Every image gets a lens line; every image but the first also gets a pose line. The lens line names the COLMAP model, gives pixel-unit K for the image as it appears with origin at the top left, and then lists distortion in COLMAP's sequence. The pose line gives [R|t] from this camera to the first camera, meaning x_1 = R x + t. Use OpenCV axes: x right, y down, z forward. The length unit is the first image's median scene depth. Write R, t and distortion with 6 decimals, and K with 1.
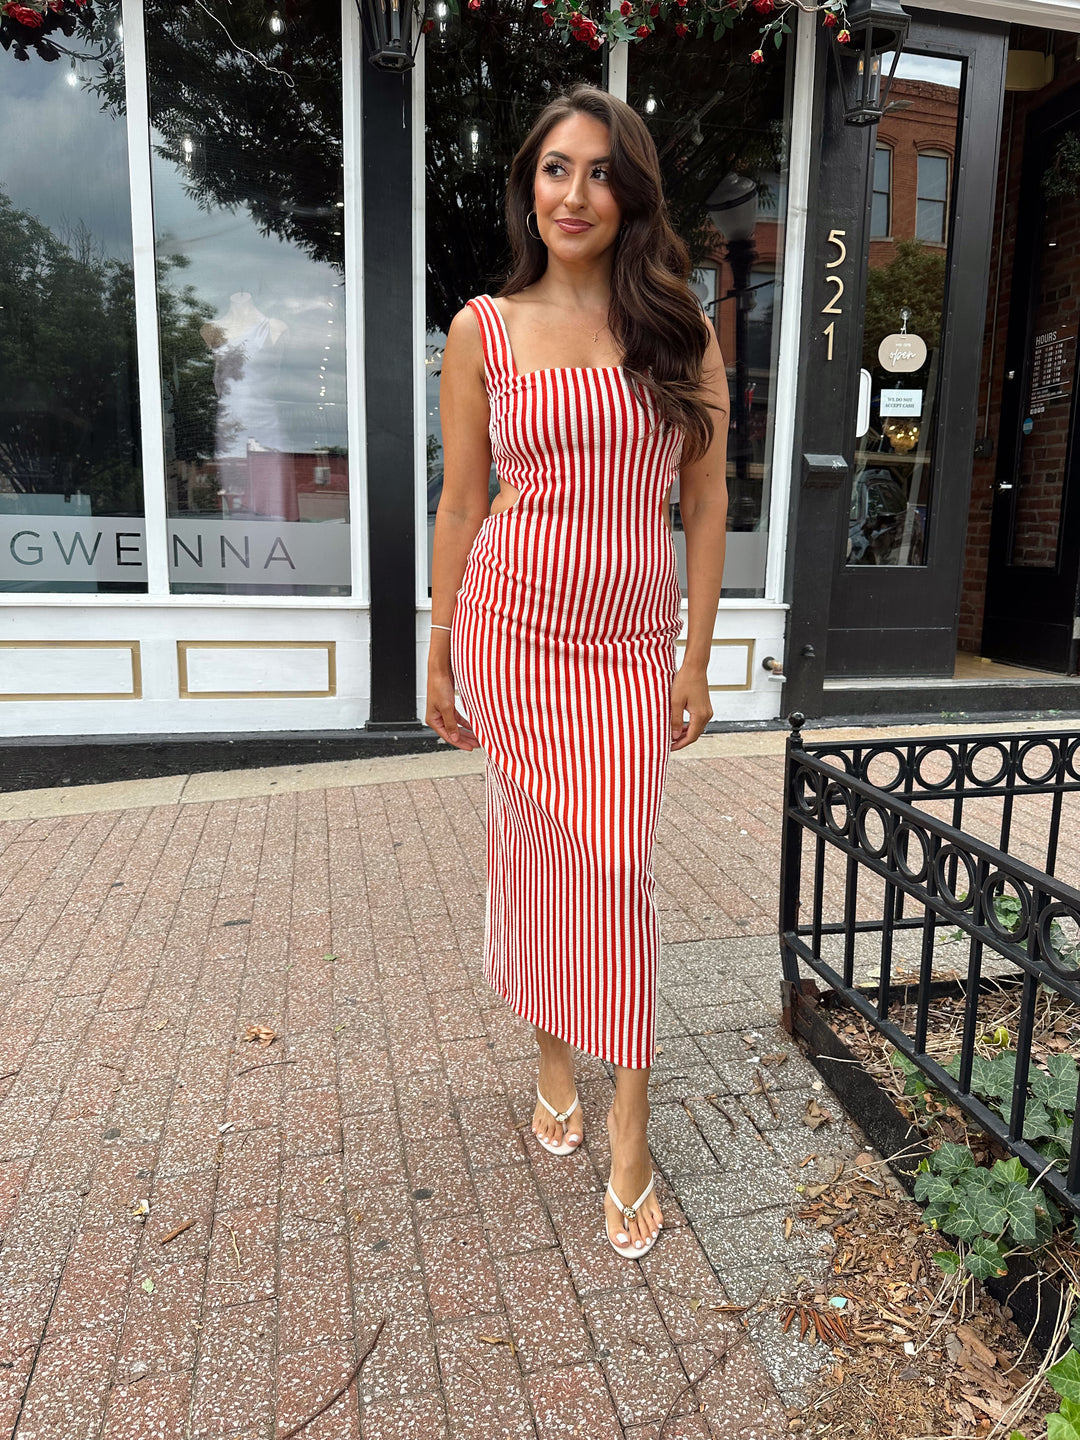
lens RADIAL K [[1022.6, 0, 537.2], [0, 1022.6, 716.6], [0, 0, 1]] dist [0.008952, -0.016301]
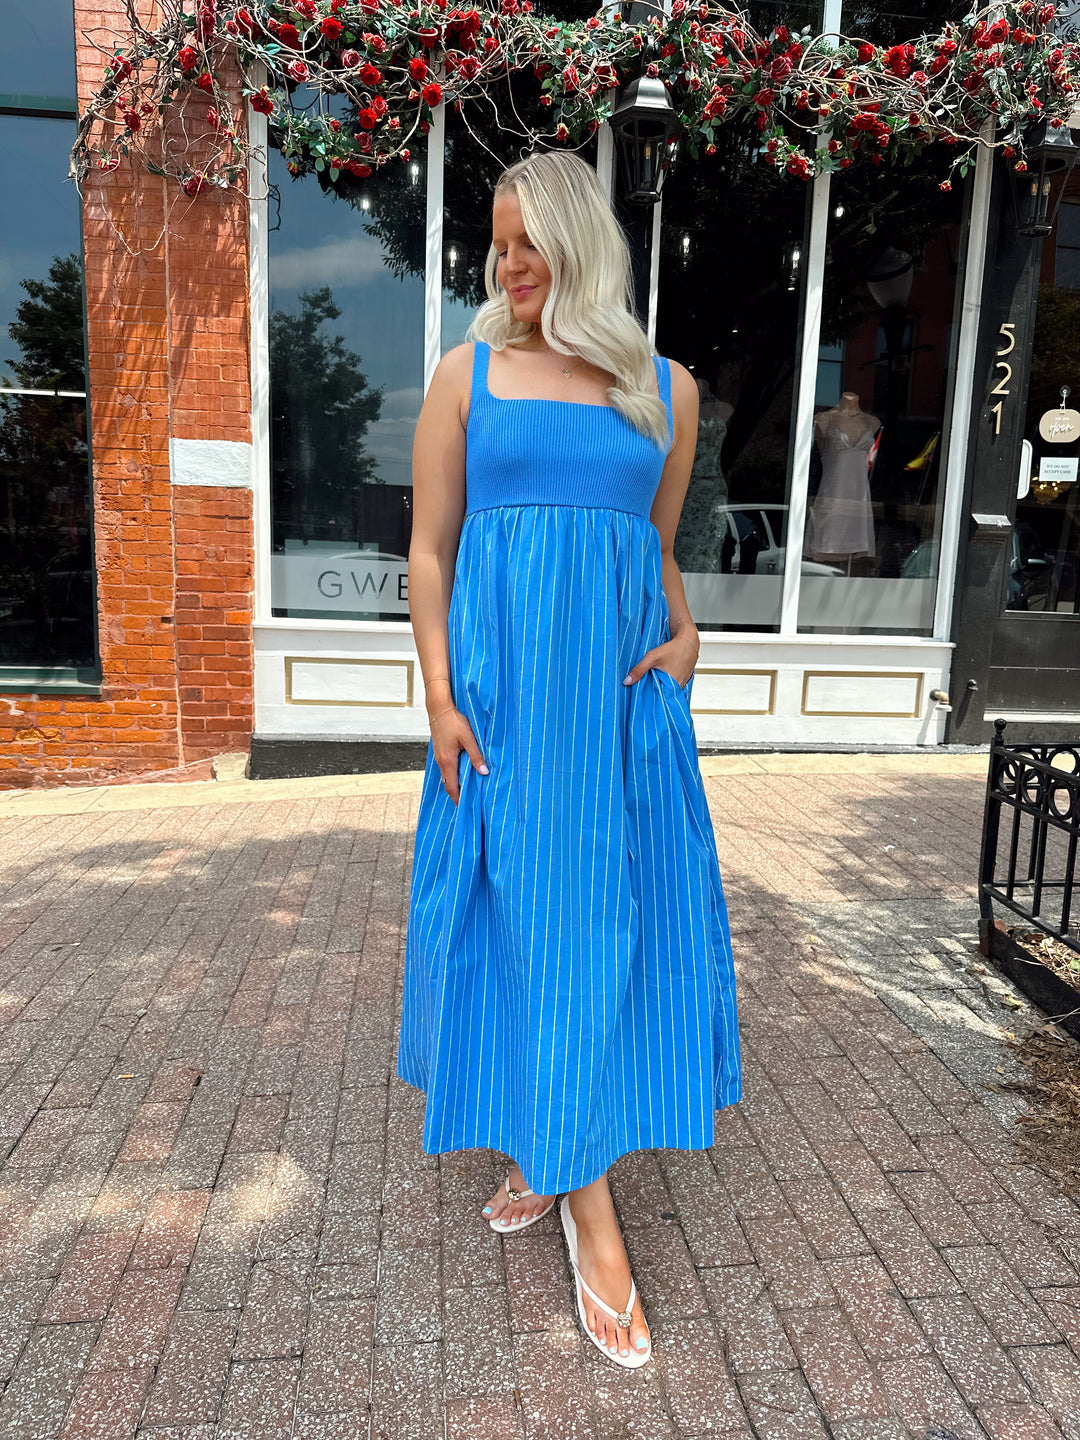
lens RADIAL K [[1022.6, 0, 541.6], [0, 1022.6, 735.6], [0, 0, 1]] dist [0.008952, -0.016301]
pose [[0.994625, 0.033195, -0.098081, -0.116205], [-0.034934, 0.999260, -0.016067, 0.032650], [0.097475, 0.019407, 0.995049, -0.223278]]
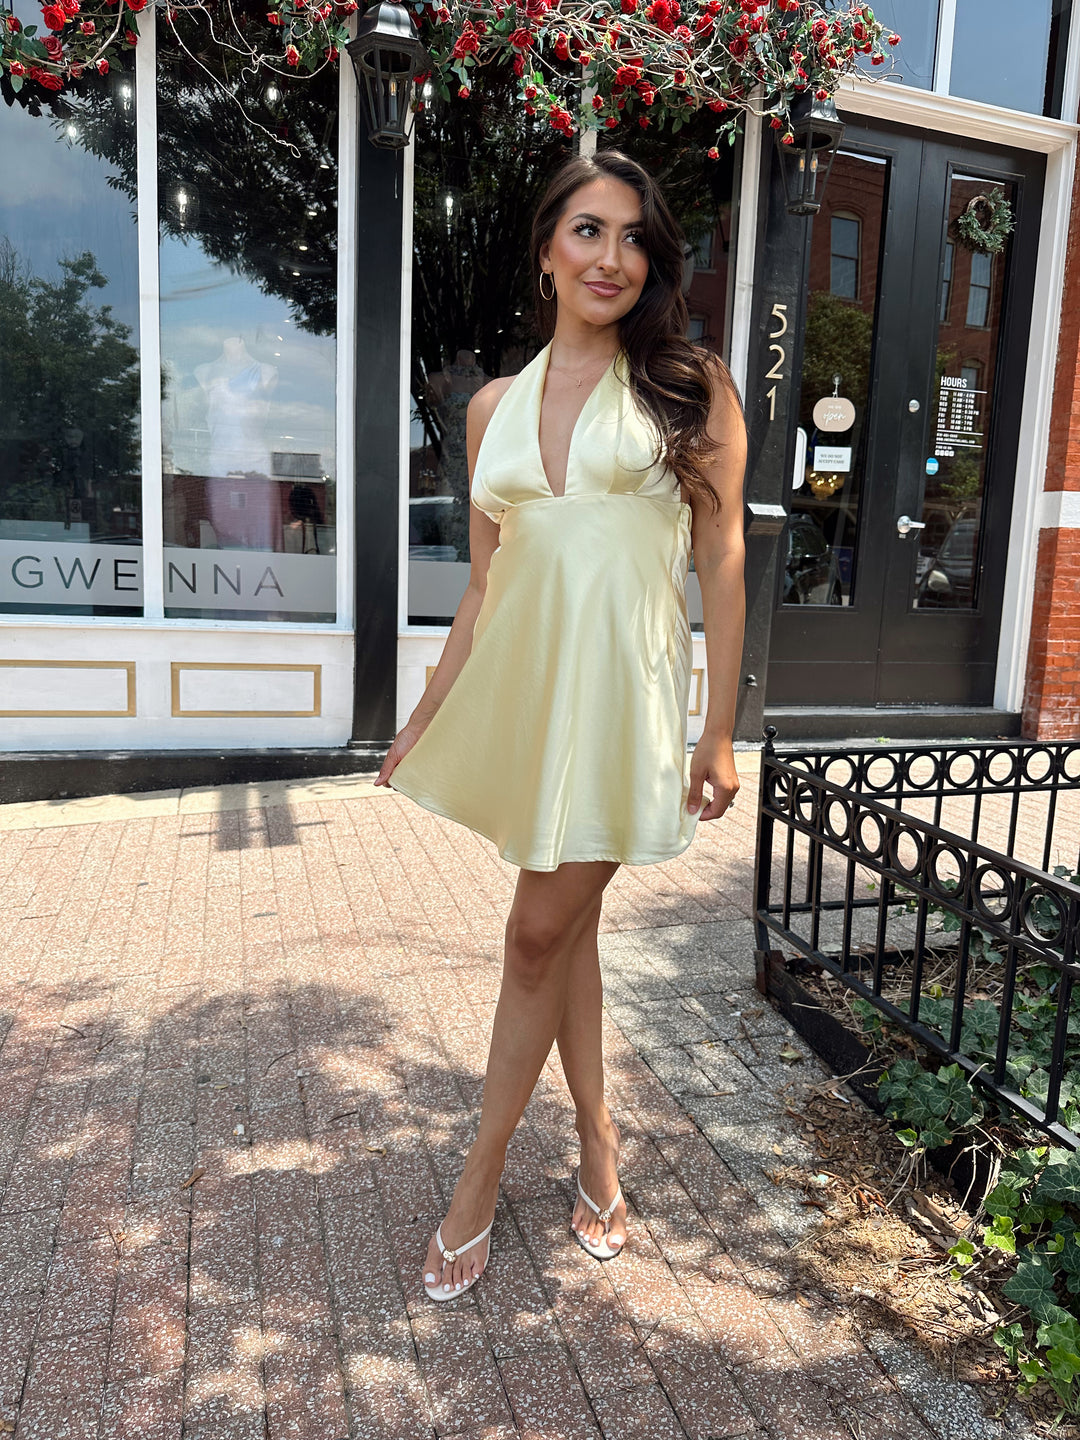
lens RADIAL K [[1022.6, 0, 543.4], [0, 1022.6, 727.4], [0, 0, 1]] dist [0.008952, -0.016301]
pose [[0.996342, 0.009321, 0.084947, -0.061660], [-0.007588, 0.999757, -0.020696, 0.013107], [-0.085119, 0.019975, 0.996171, -0.094898]]
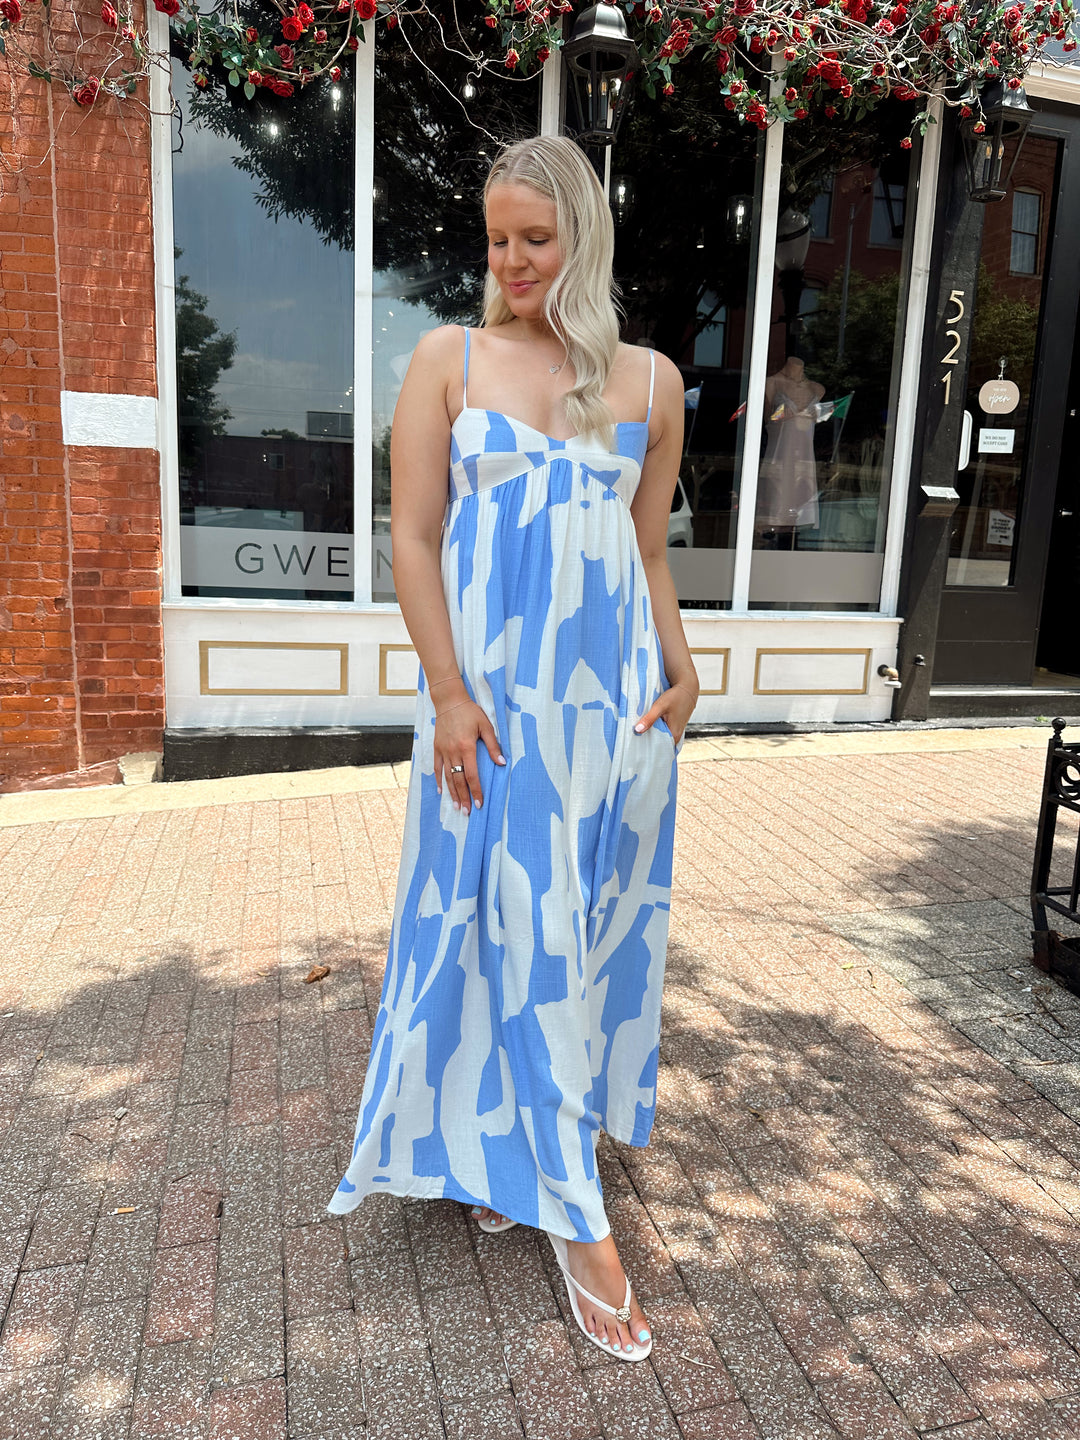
lens RADIAL K [[1022.6, 0, 539.8], [0, 1022.6, 718.4], [0, 0, 1]] dist [0.008952, -0.016301]
pose [[0.999021, 0.013380, 0.042165, -0.236475], [-0.013614, 0.999893, 0.005265, -0.001236], [-0.042090, -0.005833, 0.999097, -0.131263]]
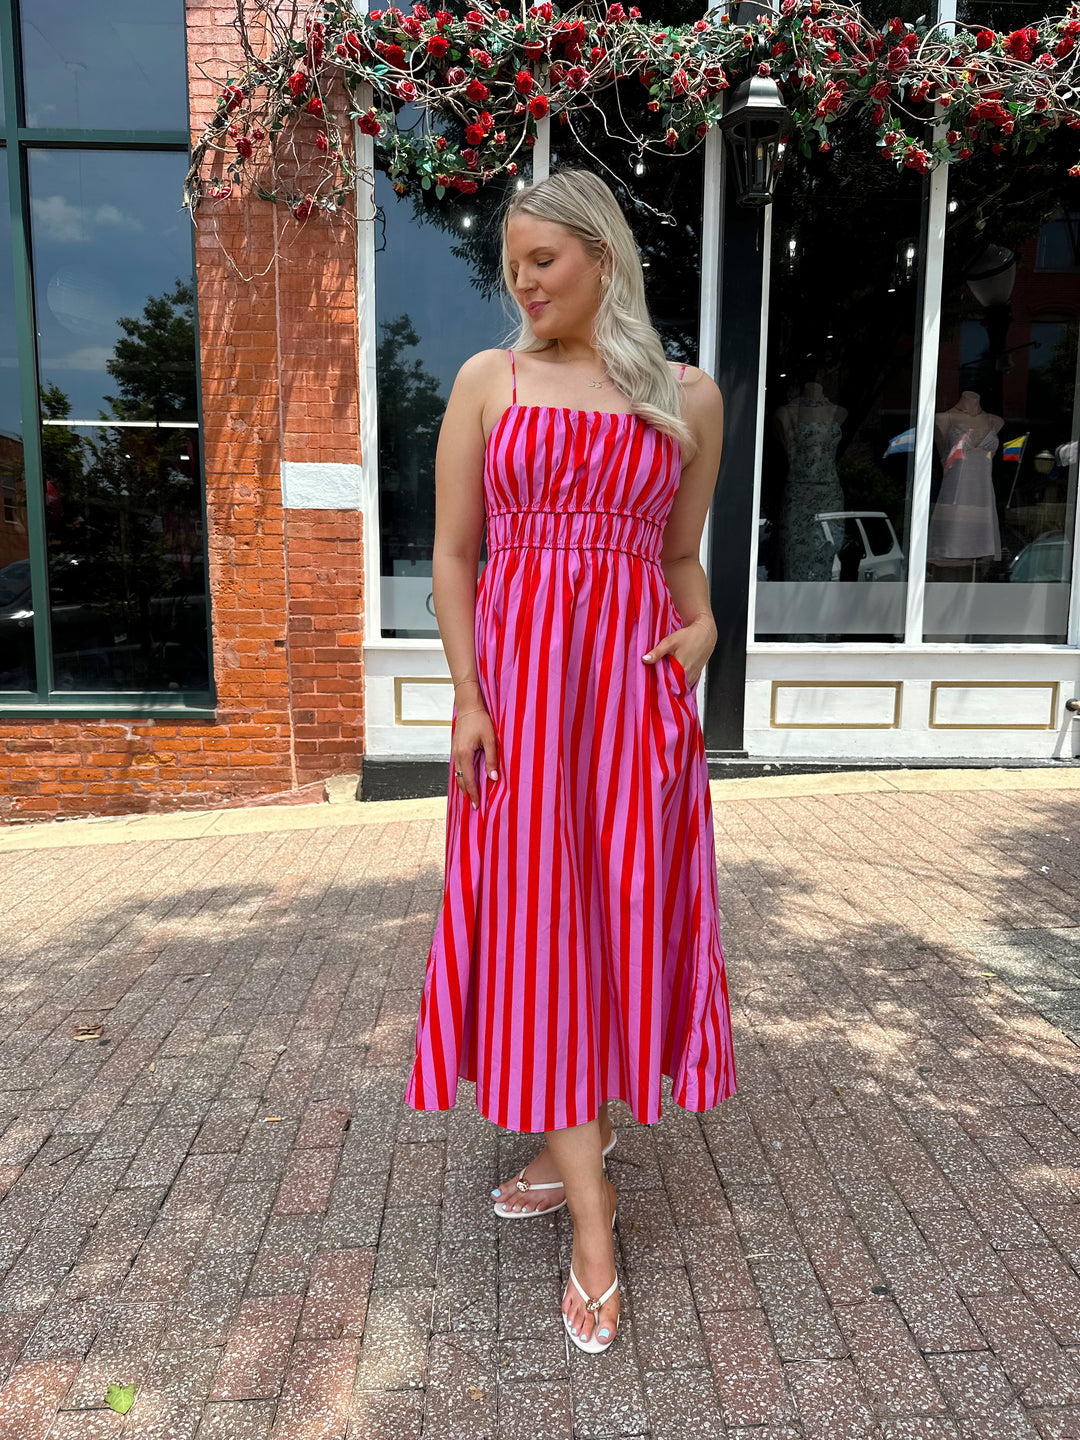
lens RADIAL K [[1022.6, 0, 546.6], [0, 1022.6, 727.1], [0, 0, 1]] dist [0.008952, -0.016301]
pose [[0.985576, 0.015583, -0.168513, -0.164534], [-0.022272, 0.999034, -0.037879, 0.030098], [0.167760, 0.041086, 0.984971, -0.195185]]
